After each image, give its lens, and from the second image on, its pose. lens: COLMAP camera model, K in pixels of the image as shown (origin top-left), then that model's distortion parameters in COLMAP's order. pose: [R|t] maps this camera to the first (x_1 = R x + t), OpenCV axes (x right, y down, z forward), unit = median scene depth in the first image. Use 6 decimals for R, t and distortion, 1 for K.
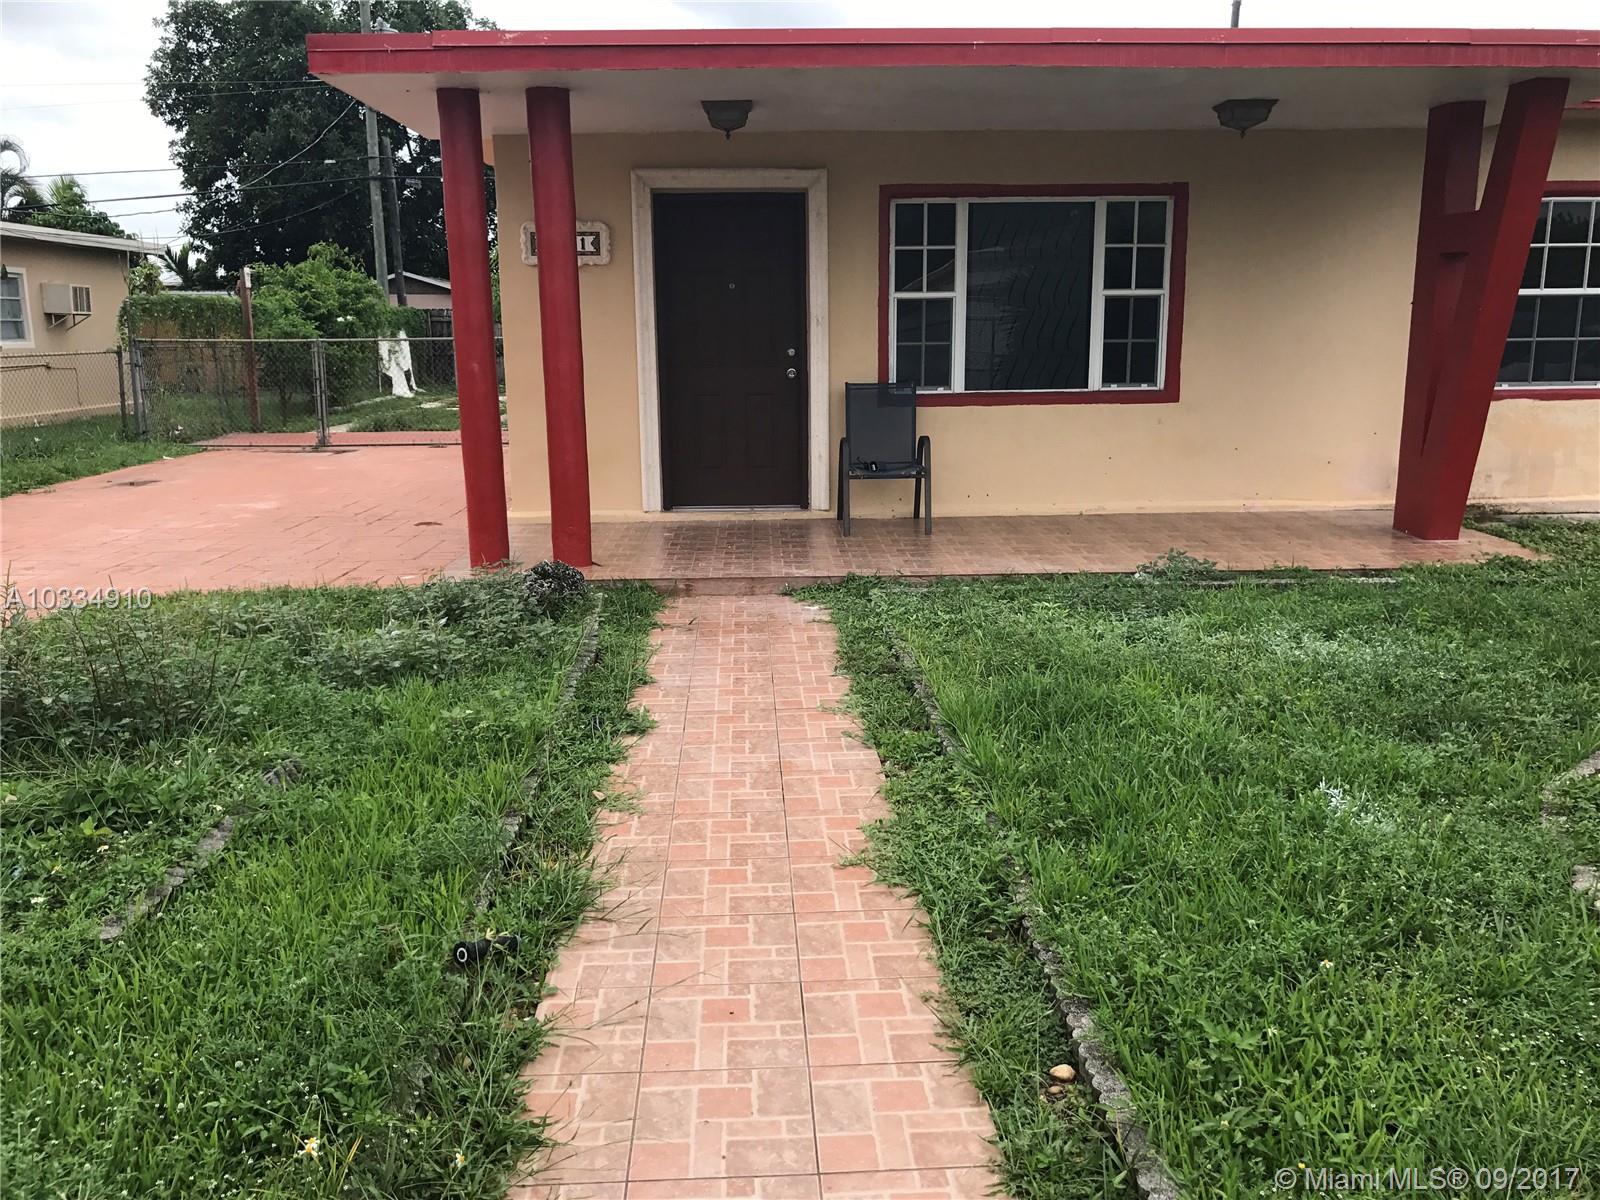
lens RADIAL K [[1299.0, 0, 778.0], [0, 1299.0, 570.5], [0, 0, 1]] dist [0.008643, -0.012401]
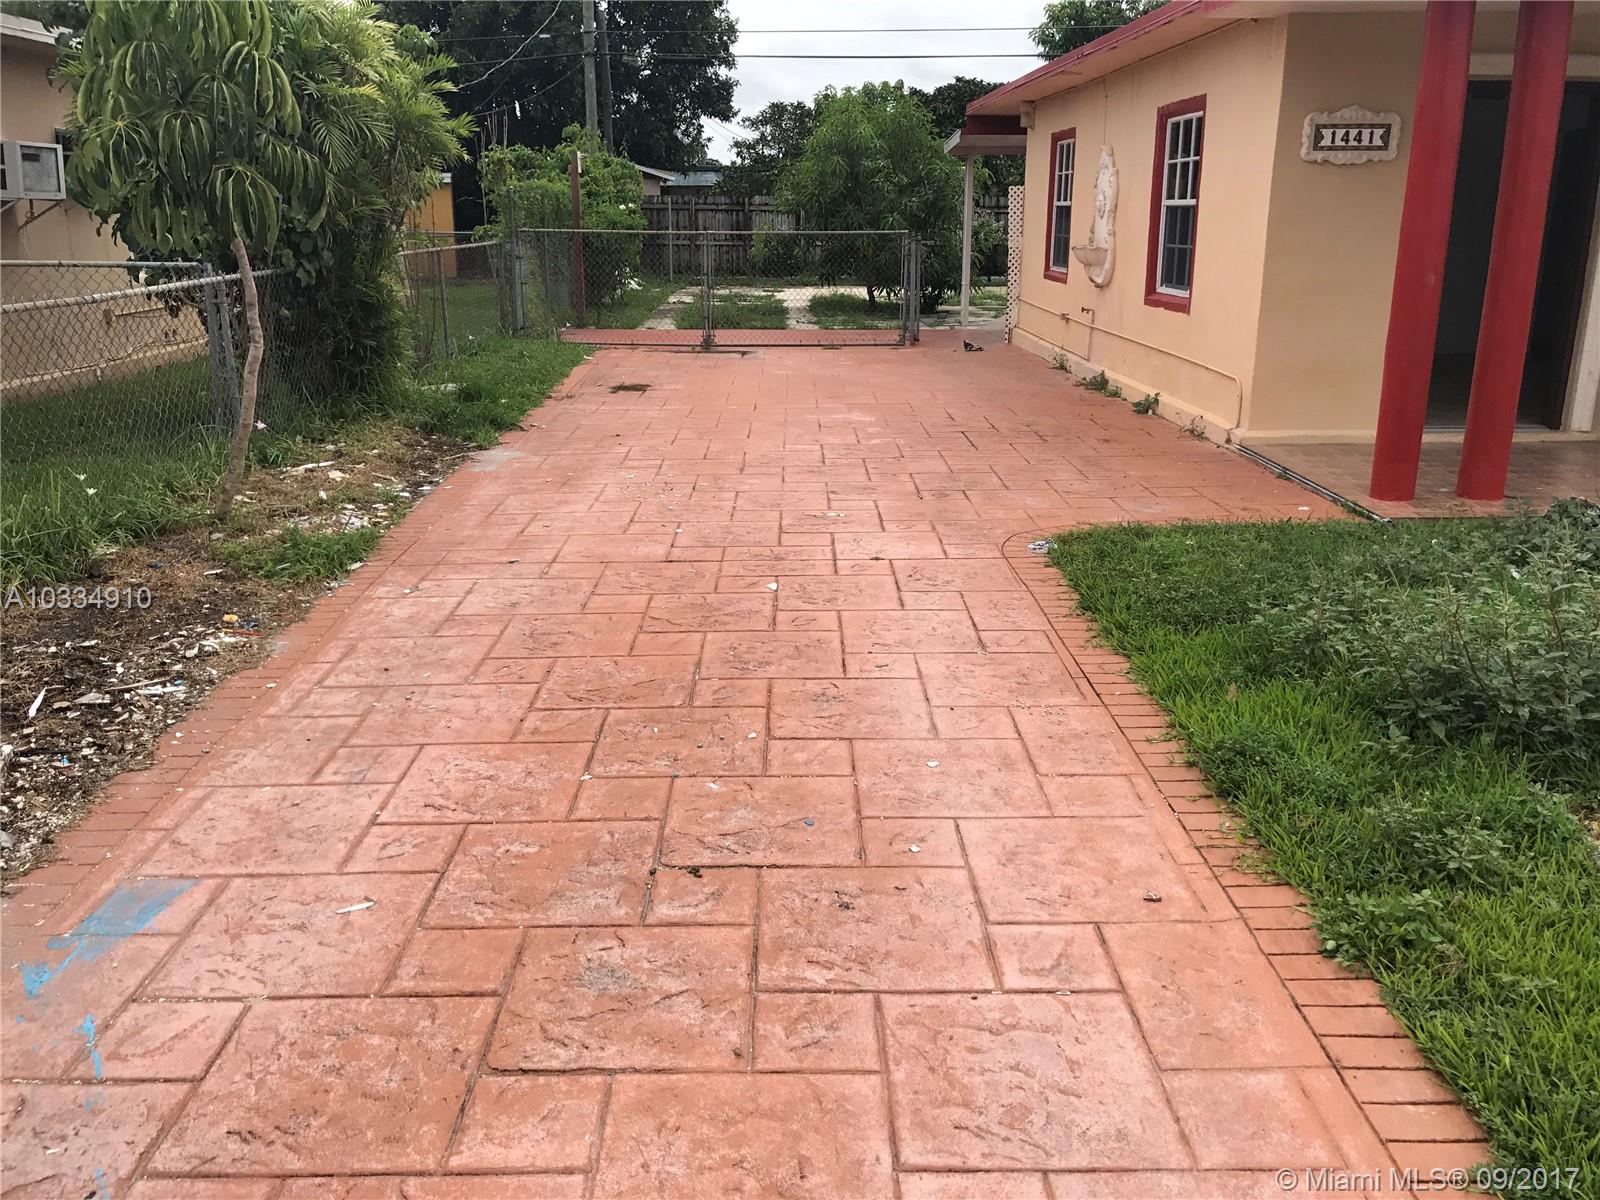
lens RADIAL K [[1299.0, 0, 801.9], [0, 1299.0, 592.8], [0, 0, 1]] dist [0.008643, -0.012401]
pose [[0.999857, 0.013622, -0.010024, -0.535109], [-0.012575, 0.995105, 0.098020, -0.017512], [0.011310, -0.097880, 0.995134, 0.054449]]
